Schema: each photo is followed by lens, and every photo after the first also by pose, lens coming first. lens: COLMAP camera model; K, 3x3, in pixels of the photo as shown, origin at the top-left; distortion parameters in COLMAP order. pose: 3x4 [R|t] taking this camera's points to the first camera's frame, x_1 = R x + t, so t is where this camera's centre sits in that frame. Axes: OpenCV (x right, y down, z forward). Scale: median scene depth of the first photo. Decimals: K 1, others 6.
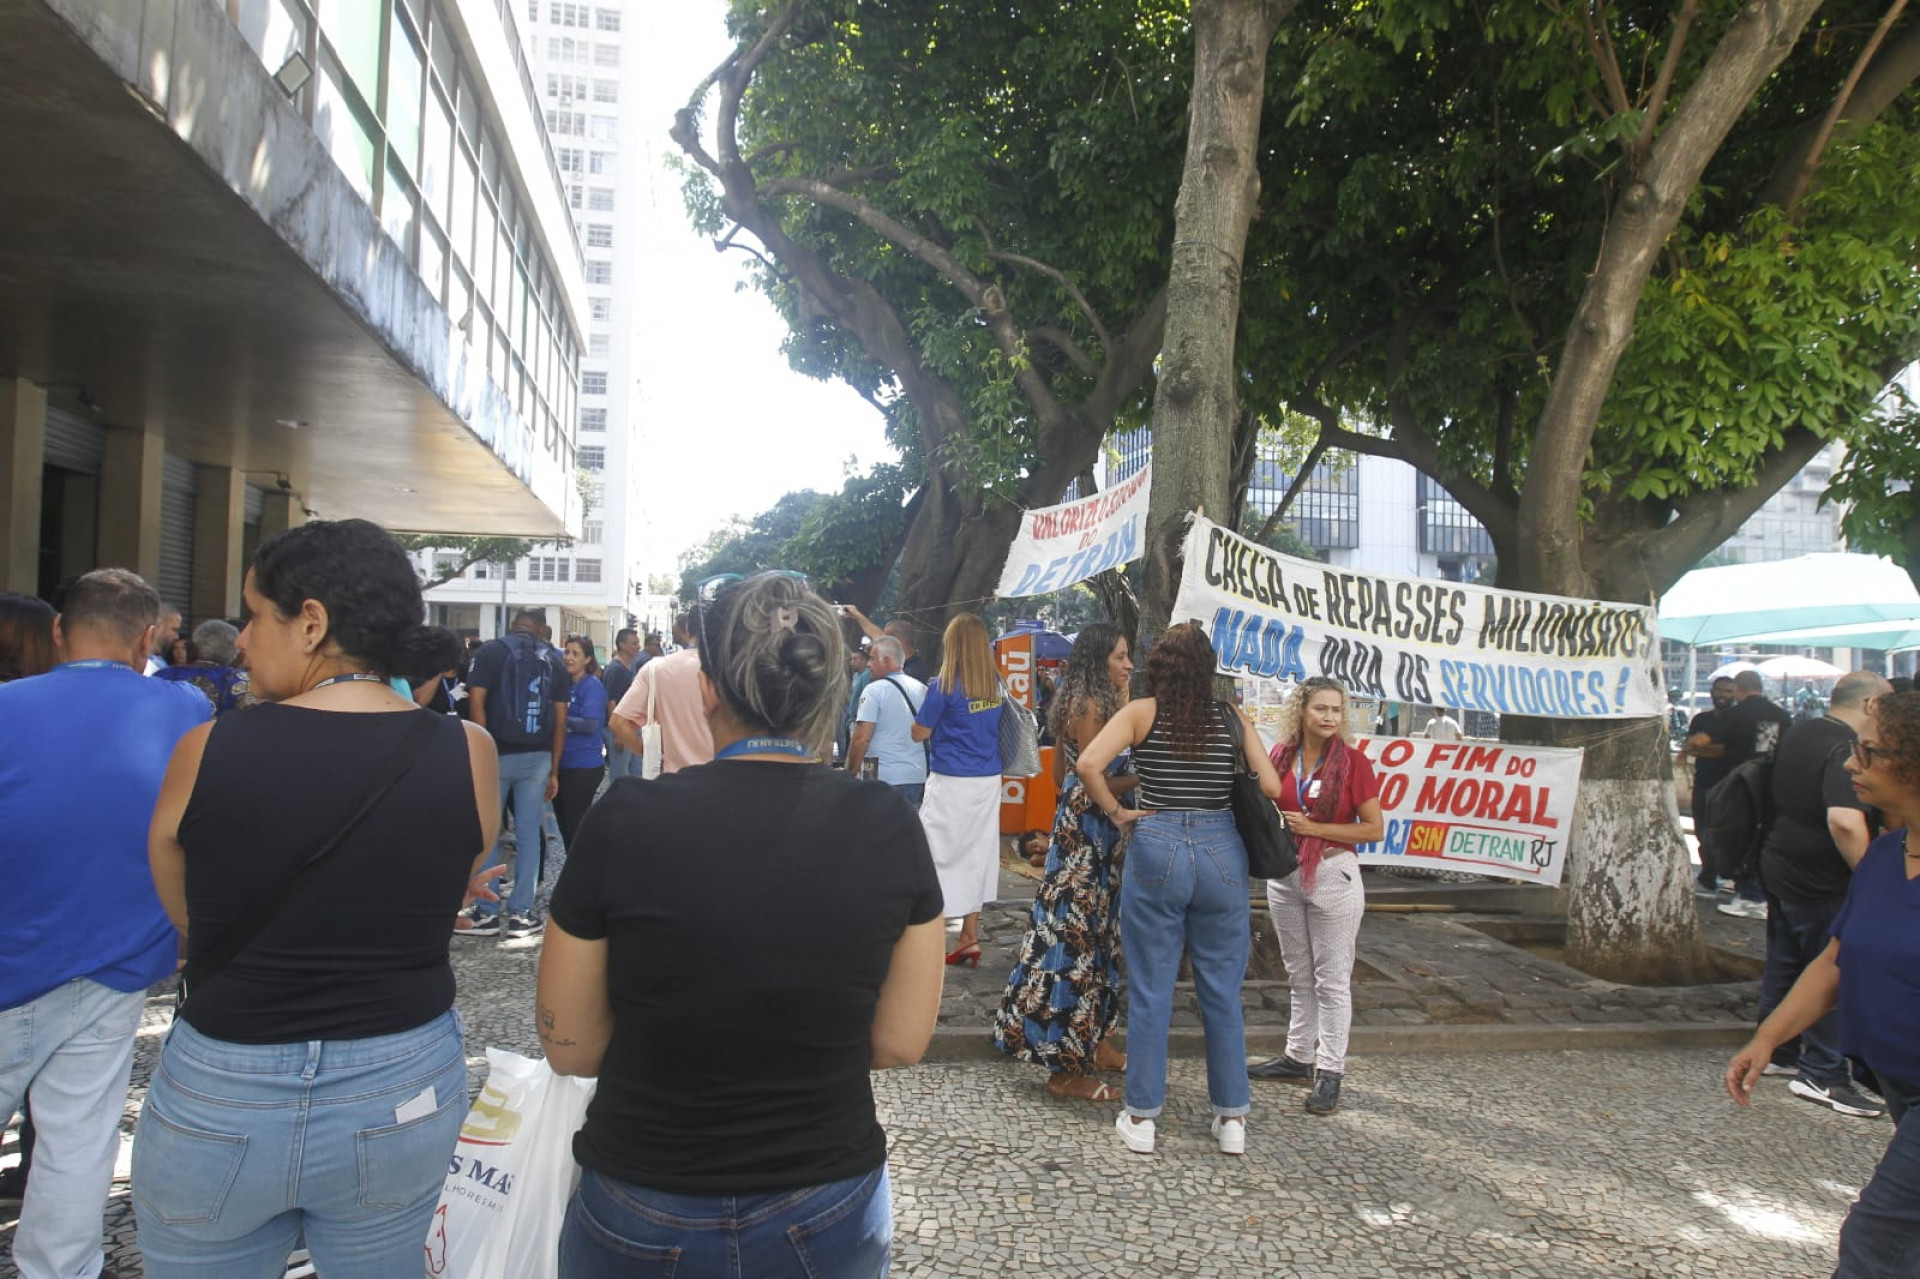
lens RADIAL K [[1098.0, 0, 949.4], [0, 1098.0, 633.1], [0, 0, 1]] dist [-0.045556, 0.014554]
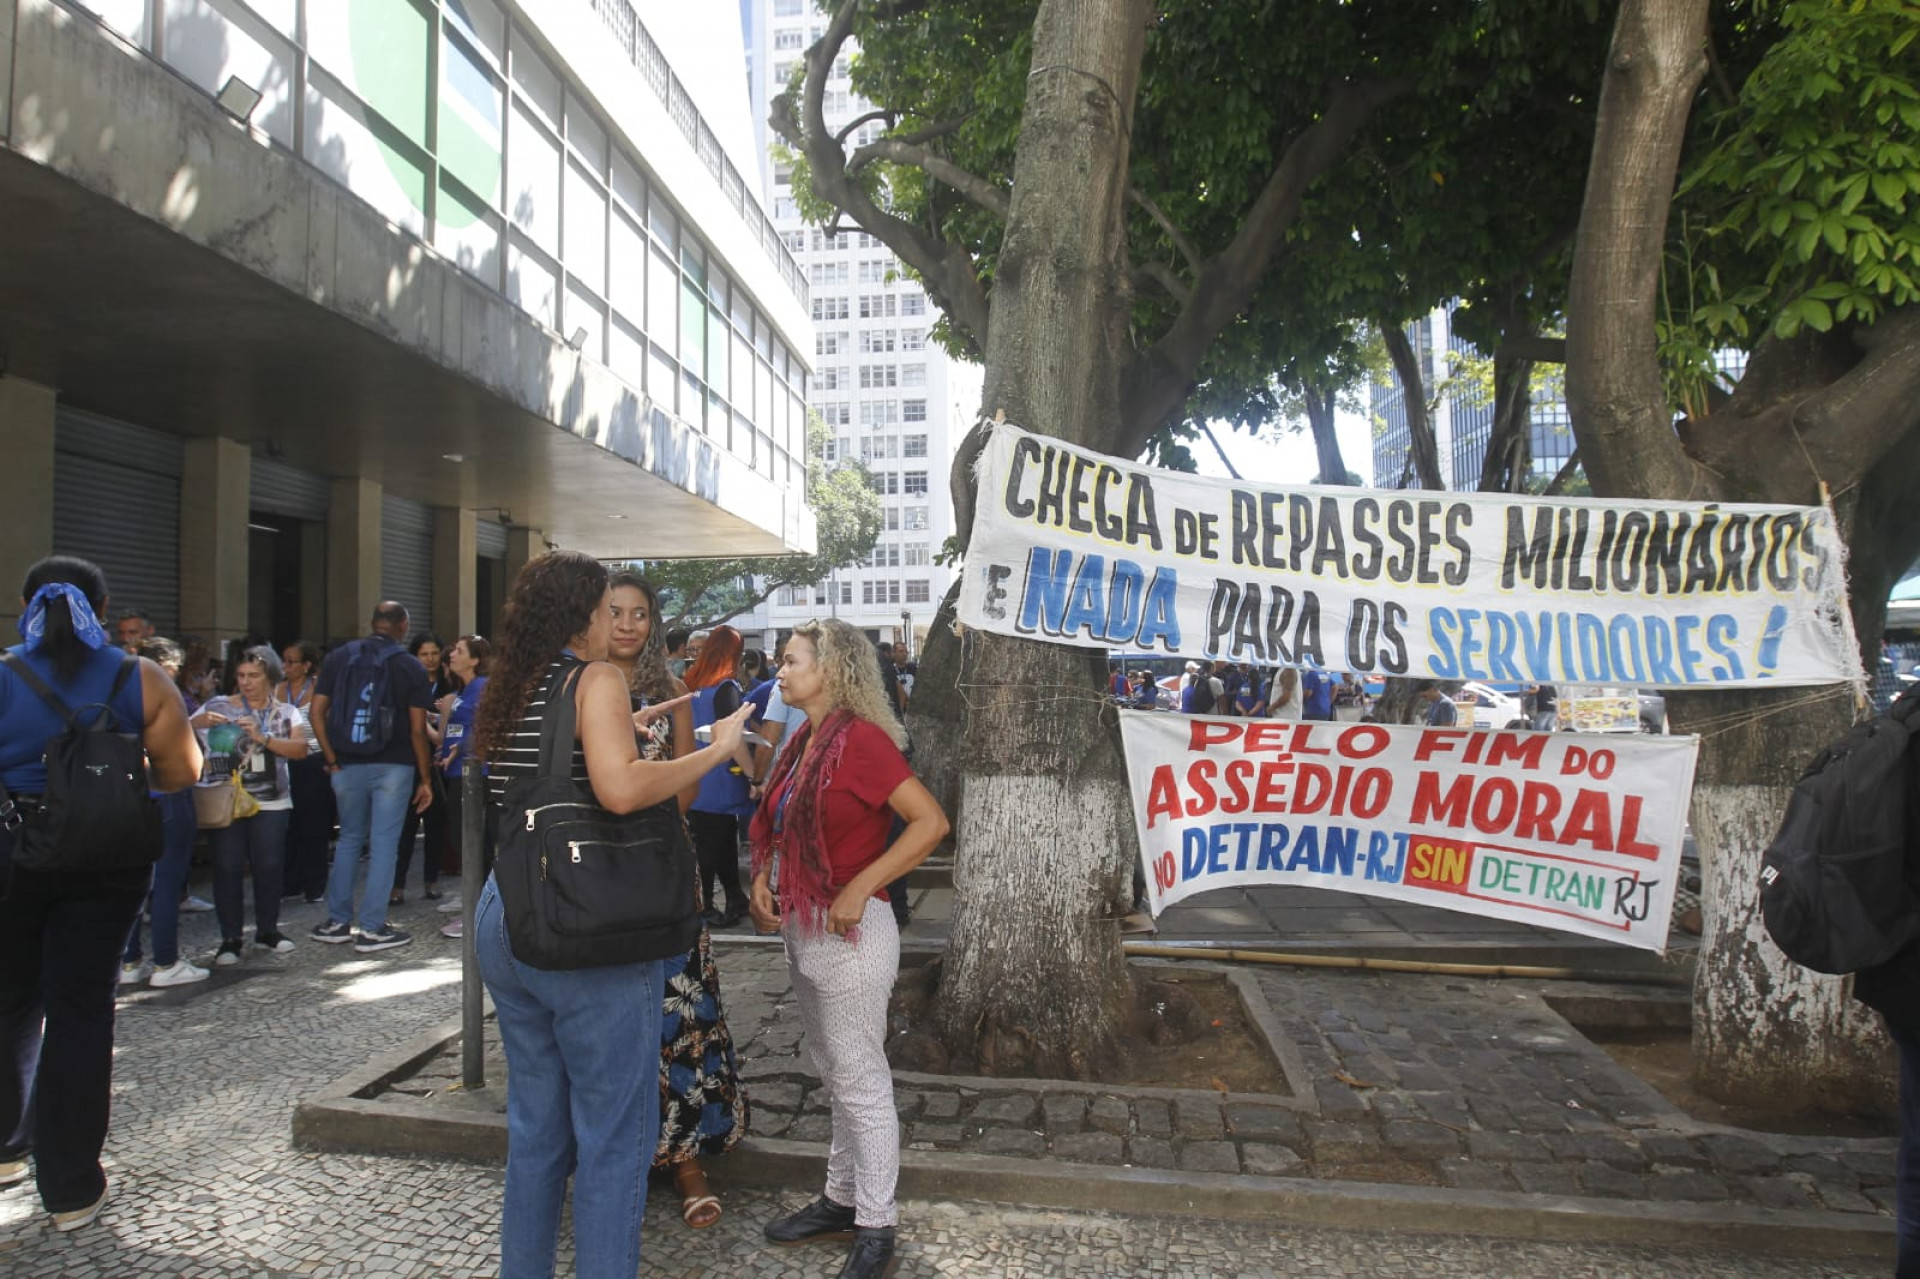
lens RADIAL K [[1098.0, 0, 956.0], [0, 1098.0, 633.1], [0, 0, 1]] dist [-0.045556, 0.014554]
pose [[0.951951, -0.046359, -0.302720, 0.368181], [0.043286, 0.998920, -0.016857, 0.037968], [0.303175, 0.002943, 0.952930, 0.268105]]
